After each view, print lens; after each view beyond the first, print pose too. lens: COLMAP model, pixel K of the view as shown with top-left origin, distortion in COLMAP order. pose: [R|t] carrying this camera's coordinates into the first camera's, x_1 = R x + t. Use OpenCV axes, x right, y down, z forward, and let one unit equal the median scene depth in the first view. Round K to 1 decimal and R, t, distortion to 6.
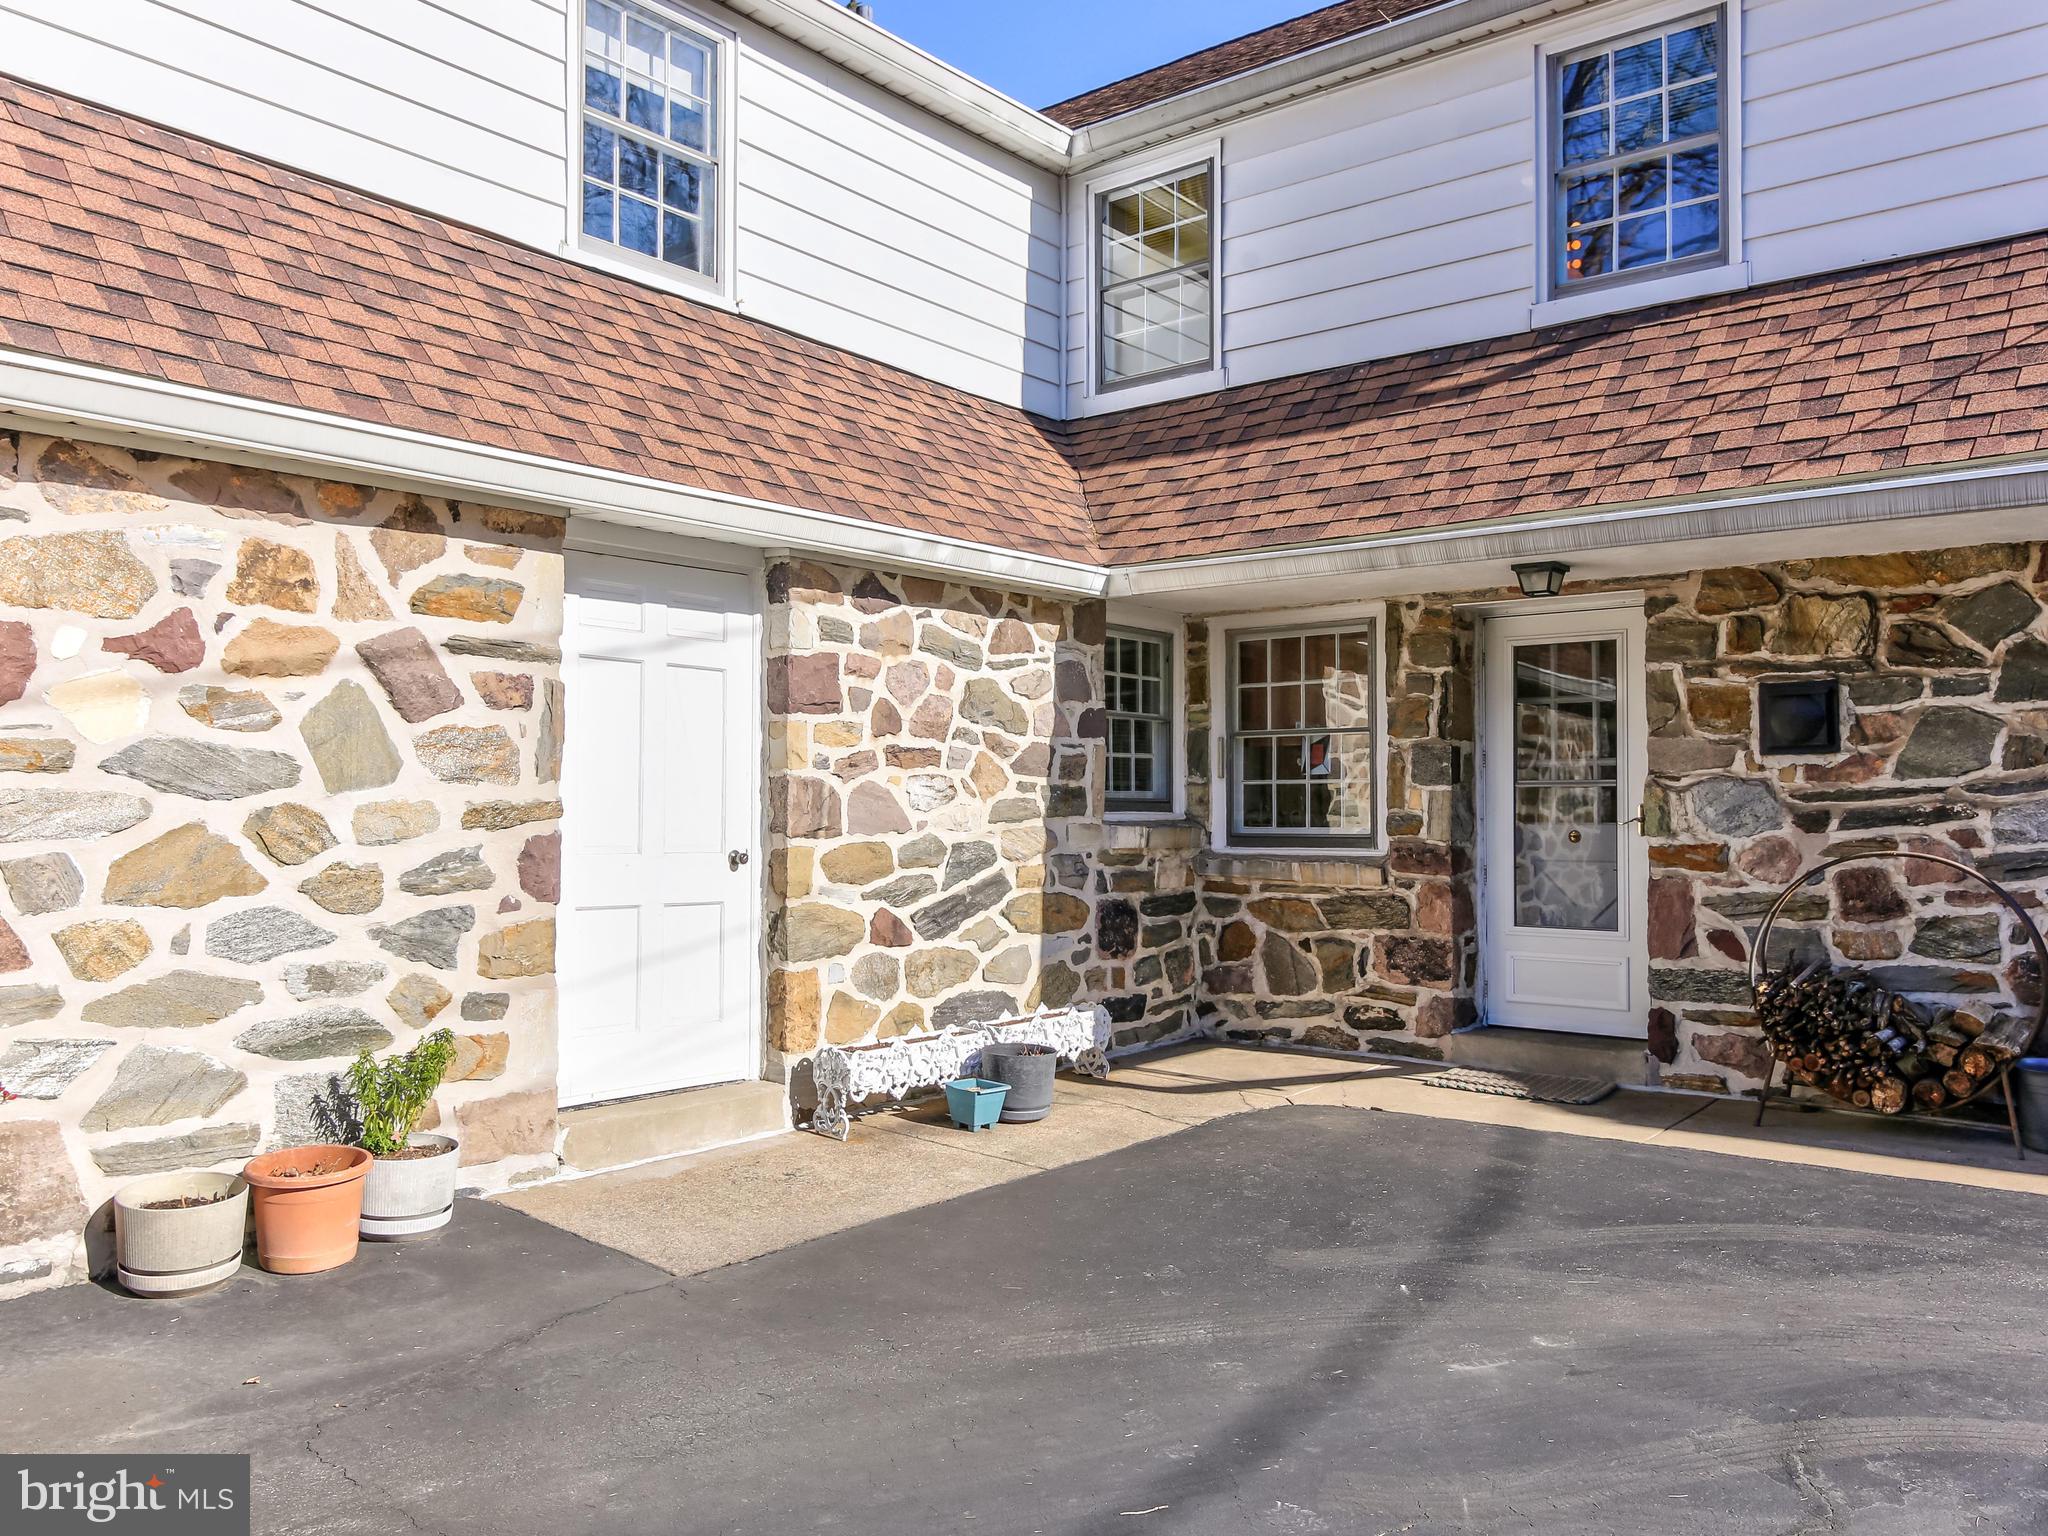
lens RADIAL K [[1577.8, 0, 1023.1], [0, 1577.8, 775.0], [0, 0, 1]] dist [0.001523, -0.004604]
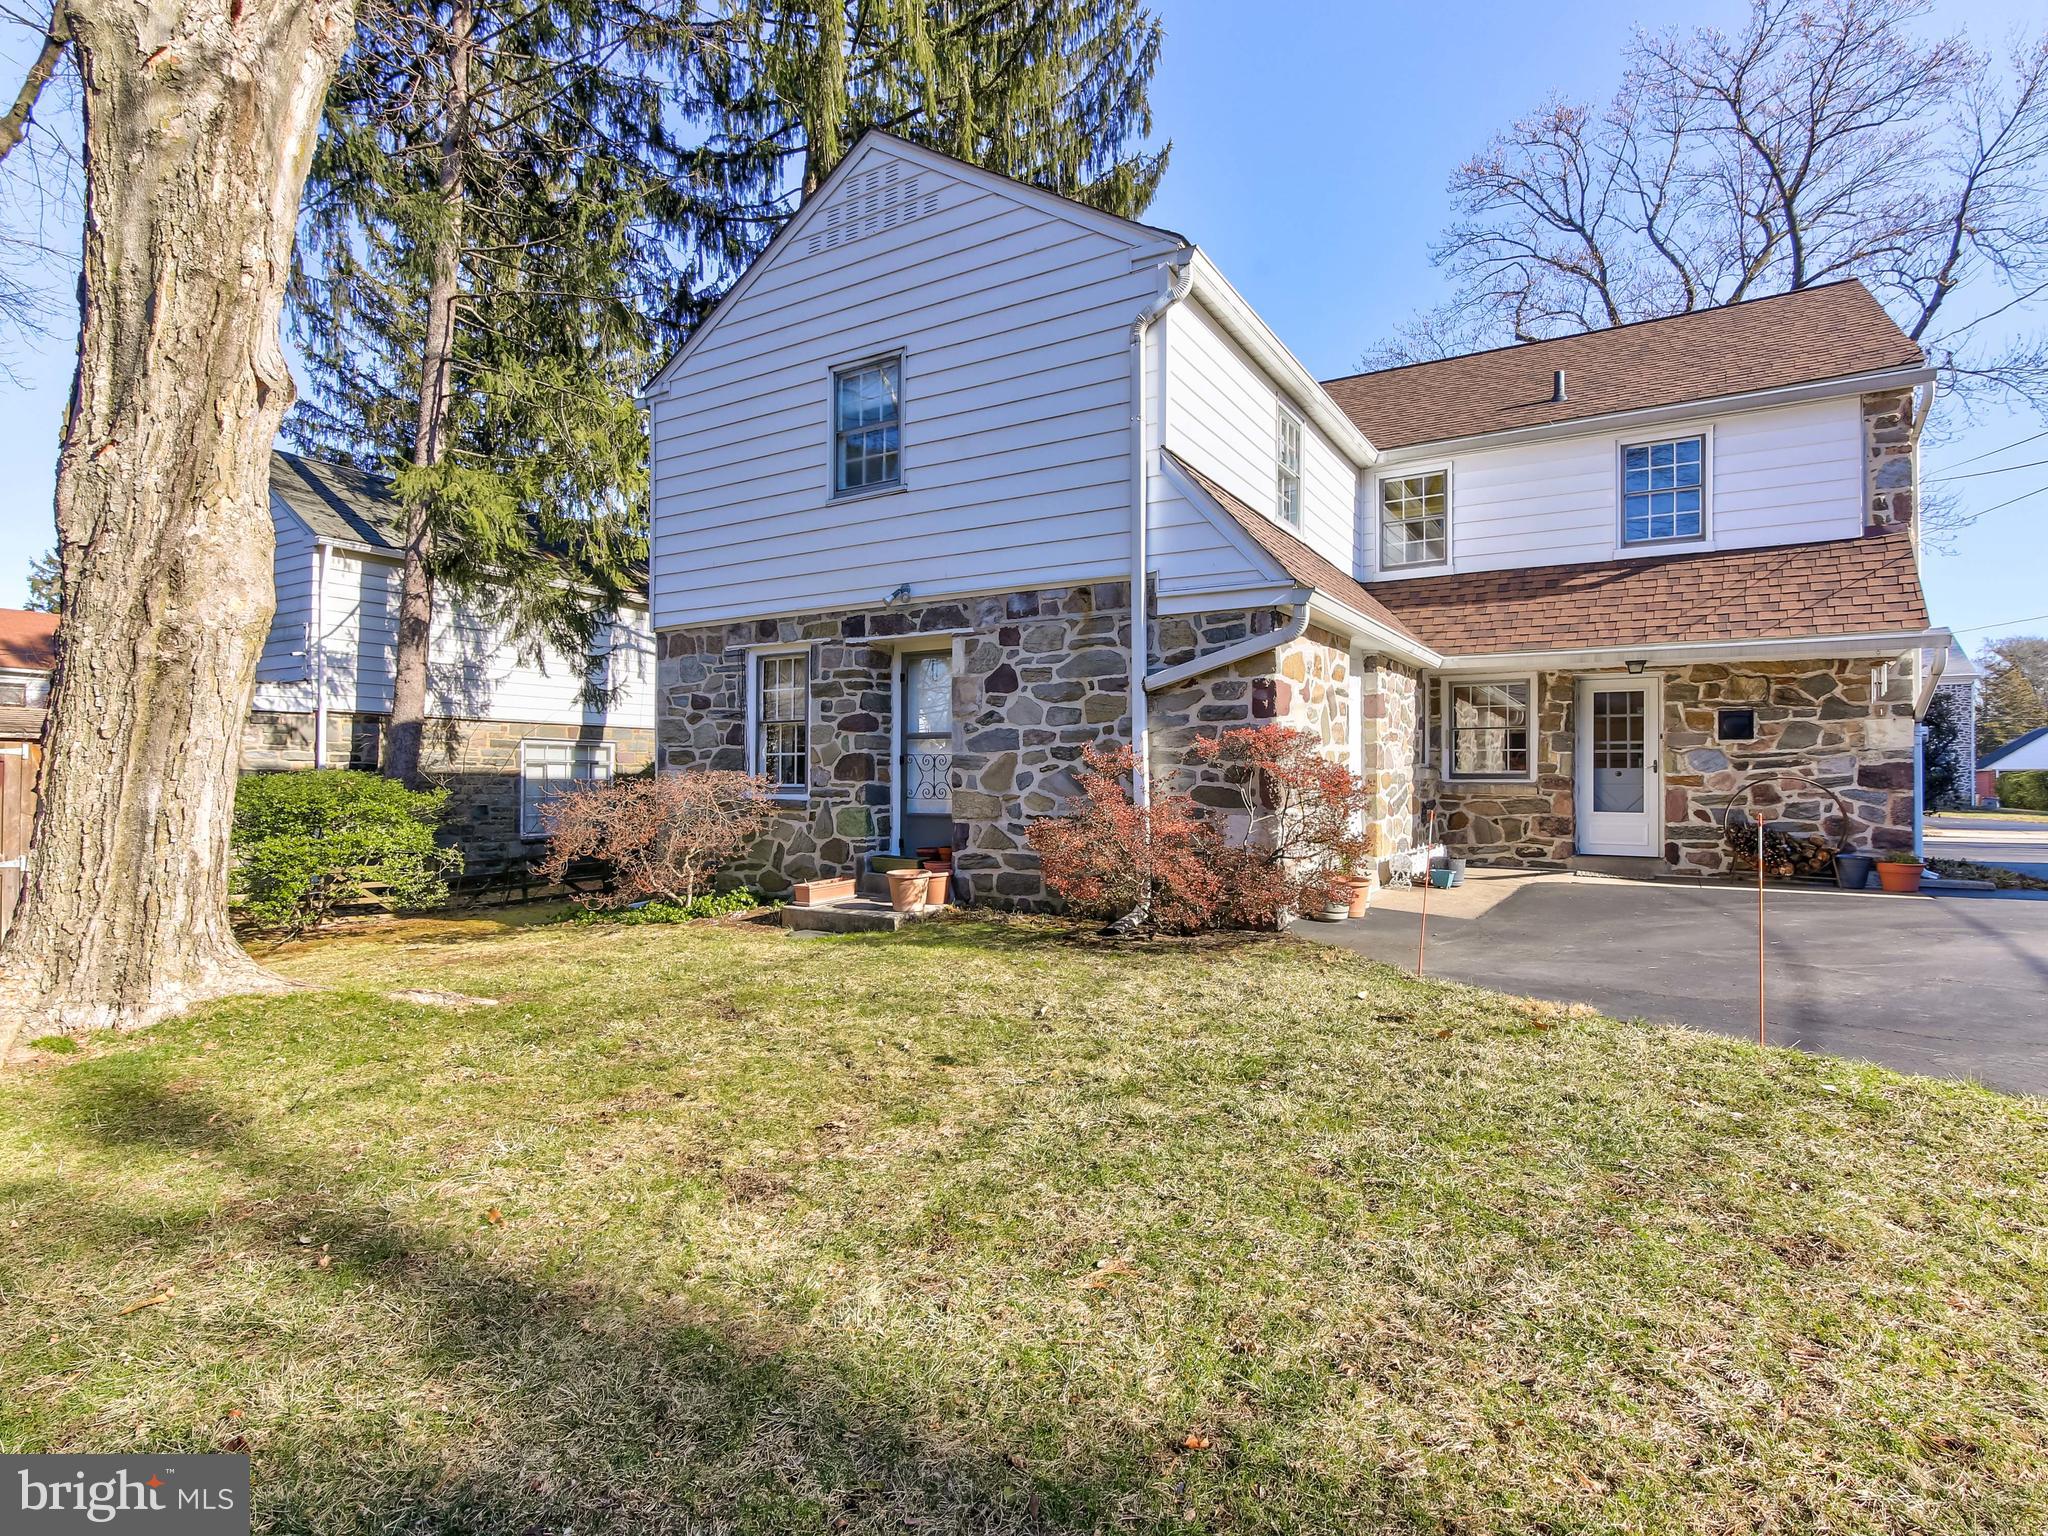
lens RADIAL K [[1059.3, 0, 1023.2], [0, 1059.3, 774.5], [0, 0, 1]] dist [0.000466, 0.000984]
pose [[0.989849, 0.005281, 0.142022, -0.839999], [-0.007901, 0.999809, 0.017885, 0.020653], [-0.141900, -0.018825, 0.989702, -0.492647]]
